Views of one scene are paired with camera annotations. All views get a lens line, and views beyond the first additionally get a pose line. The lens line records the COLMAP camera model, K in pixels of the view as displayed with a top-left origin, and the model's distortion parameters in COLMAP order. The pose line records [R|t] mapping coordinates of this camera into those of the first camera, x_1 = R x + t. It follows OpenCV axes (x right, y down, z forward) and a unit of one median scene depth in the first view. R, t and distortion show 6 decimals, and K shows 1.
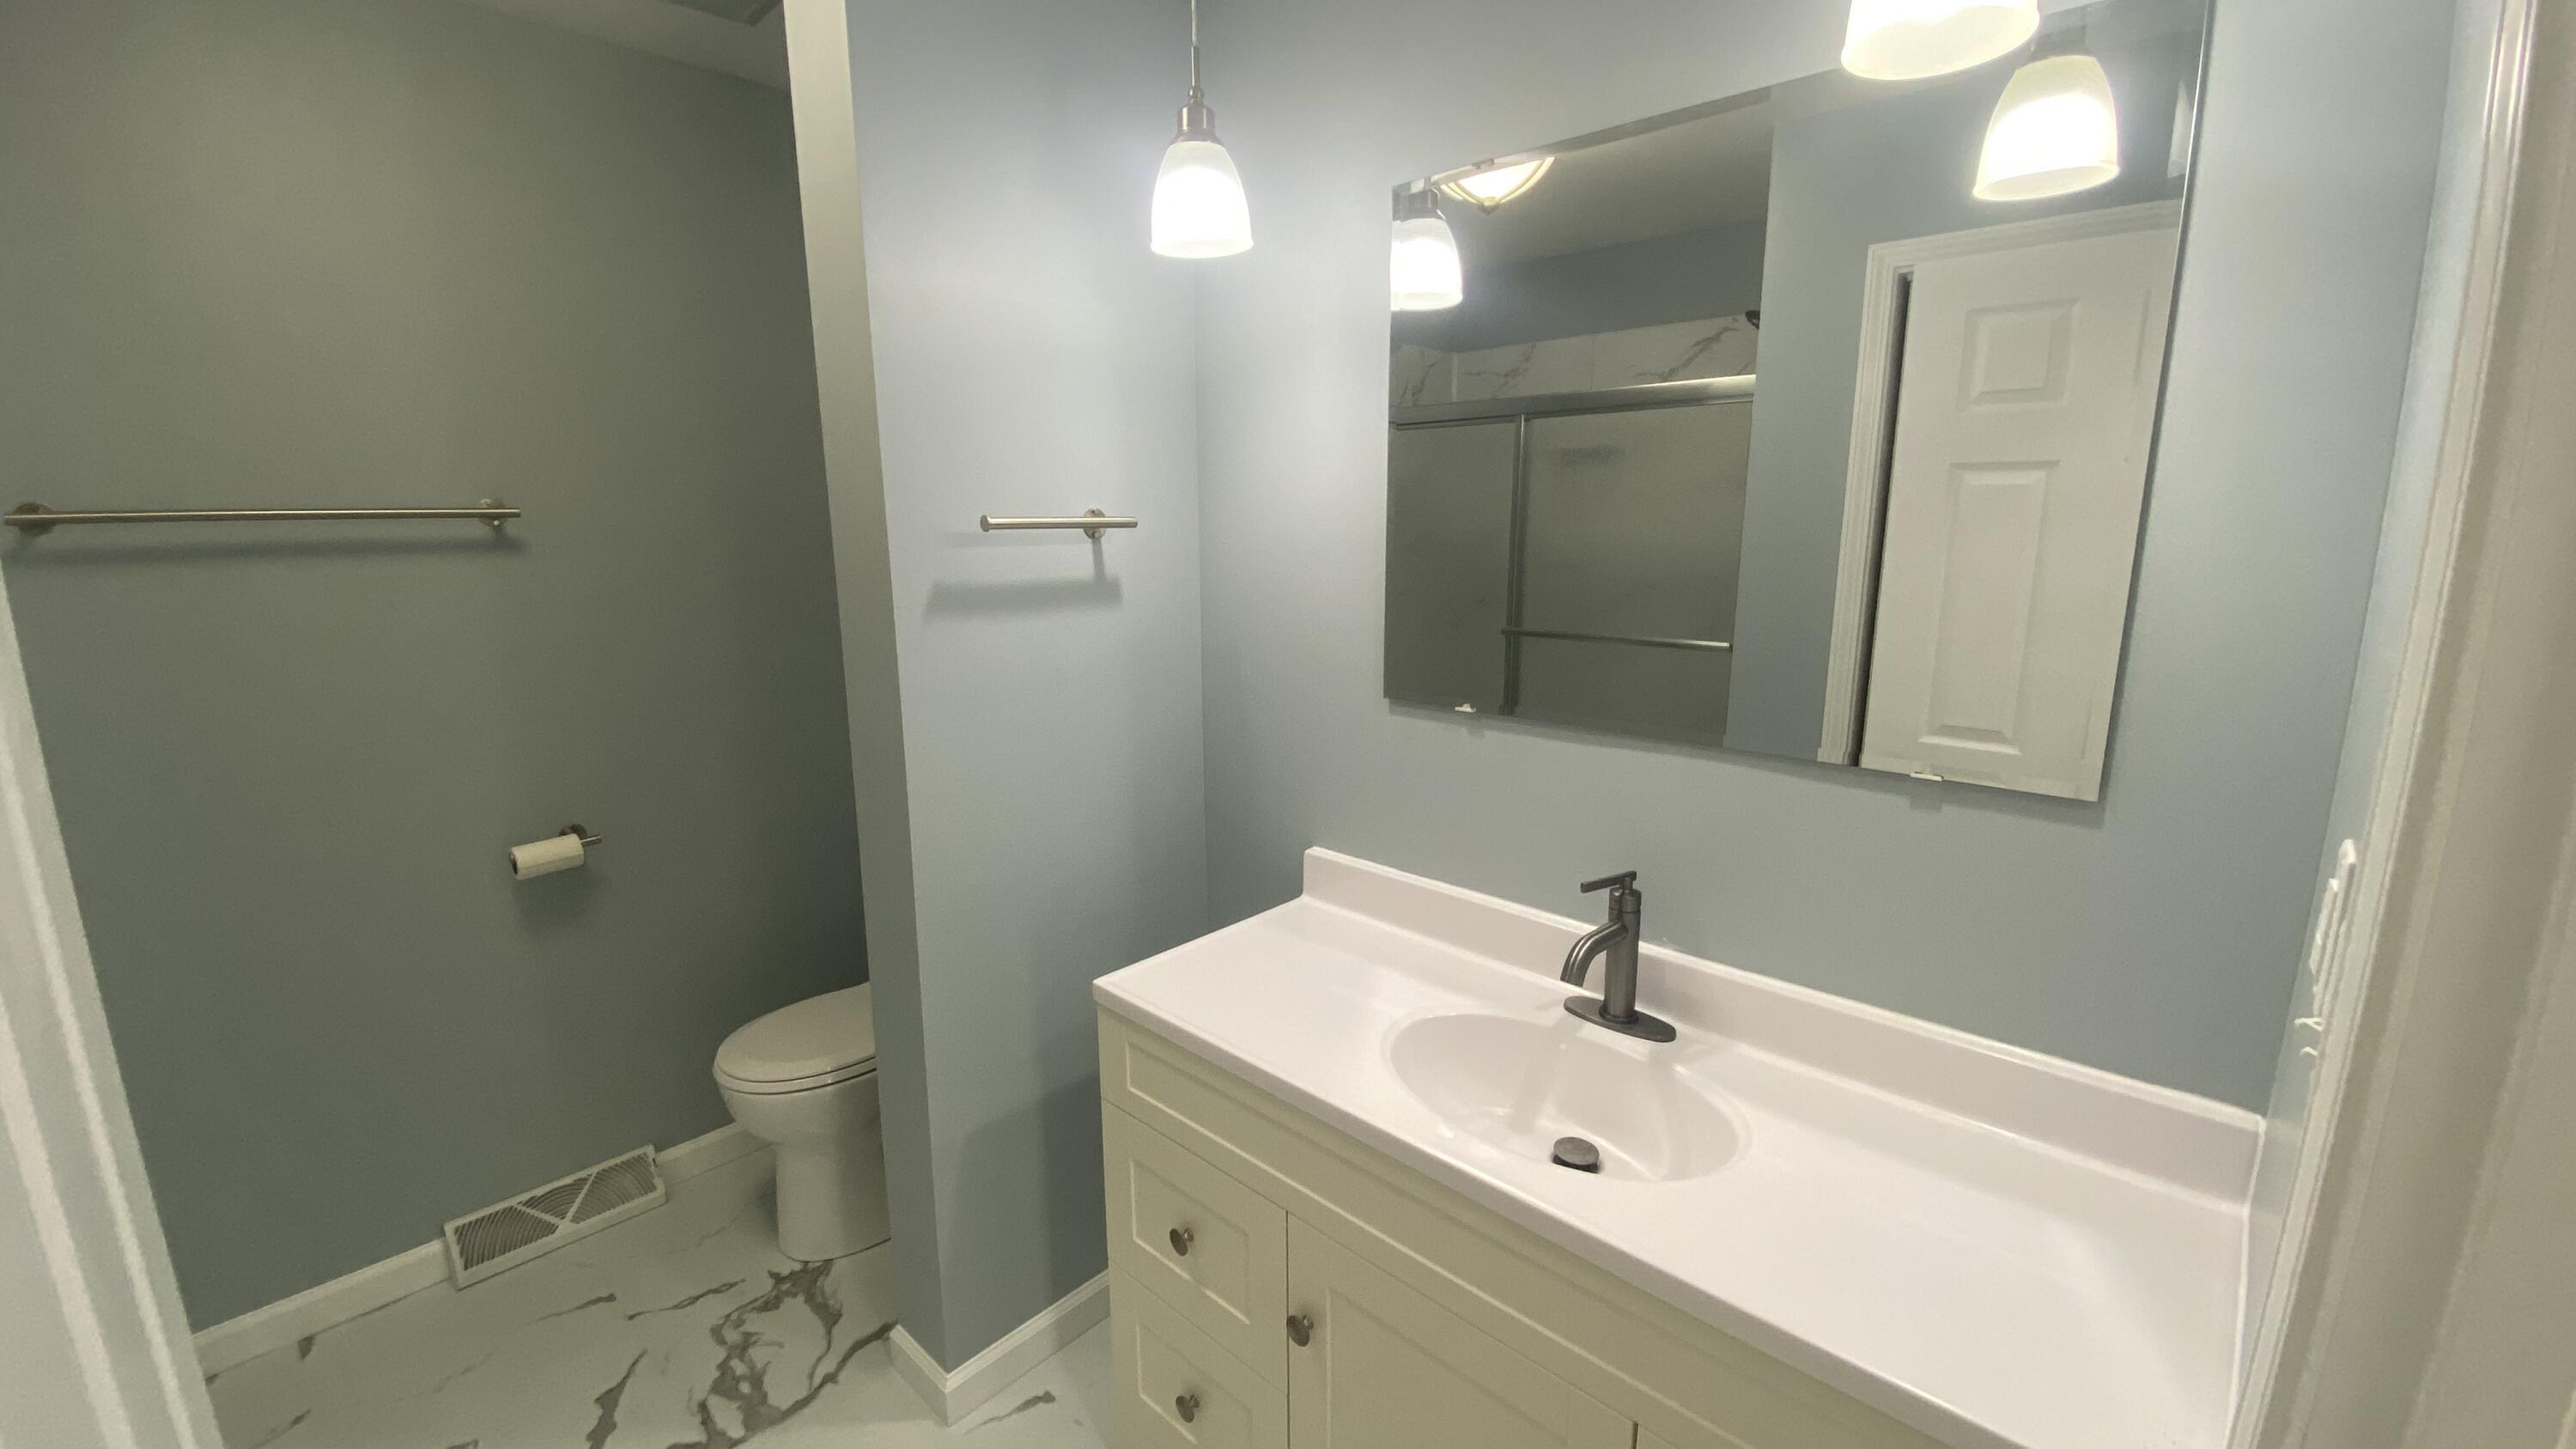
lens RADIAL K [[1036.0, 0, 1288.0], [0, 1036.0, 724.5], [0, 0, 1]] dist [0.026297, -0.023968]
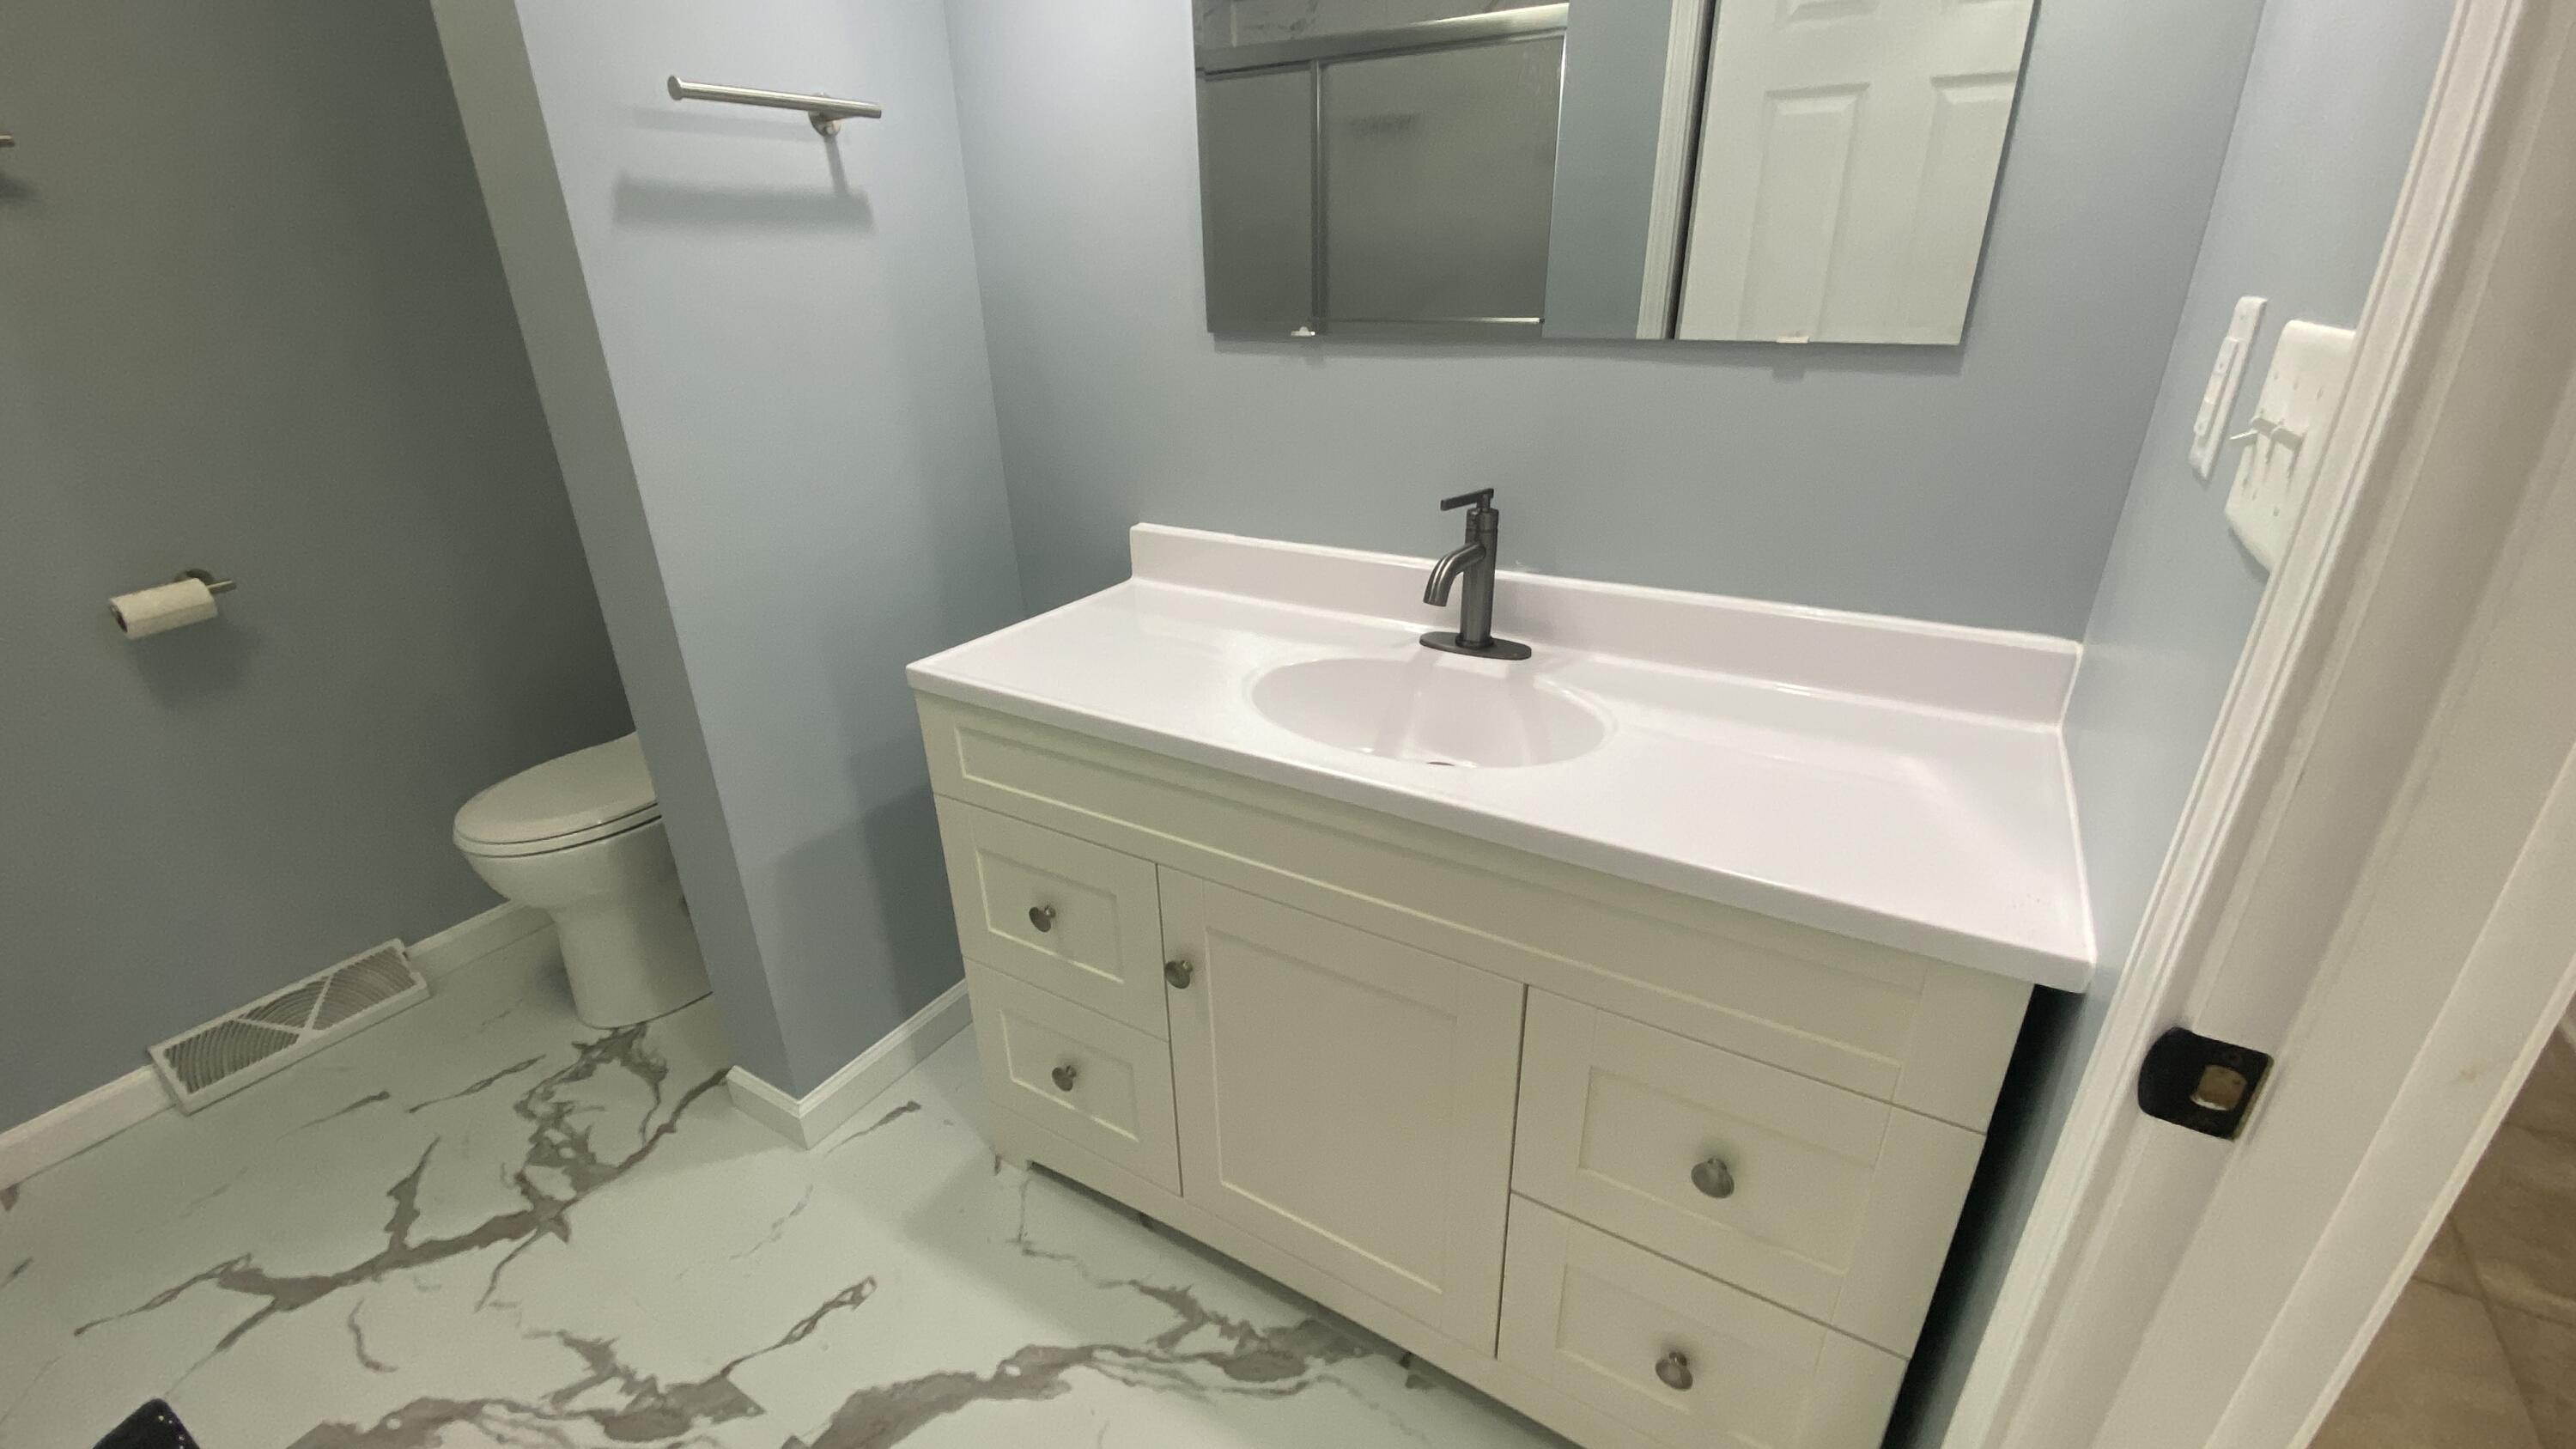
lens RADIAL K [[1036.9, 0, 1285.3], [0, 1036.9, 715.5], [0, 0, 1]] dist [0.030037, -0.024032]
pose [[0.978487, -0.094634, 0.183322, -0.031672], [0.053854, 0.974943, 0.215839, 0.092521], [-0.199154, -0.201323, 0.959066, 0.062202]]
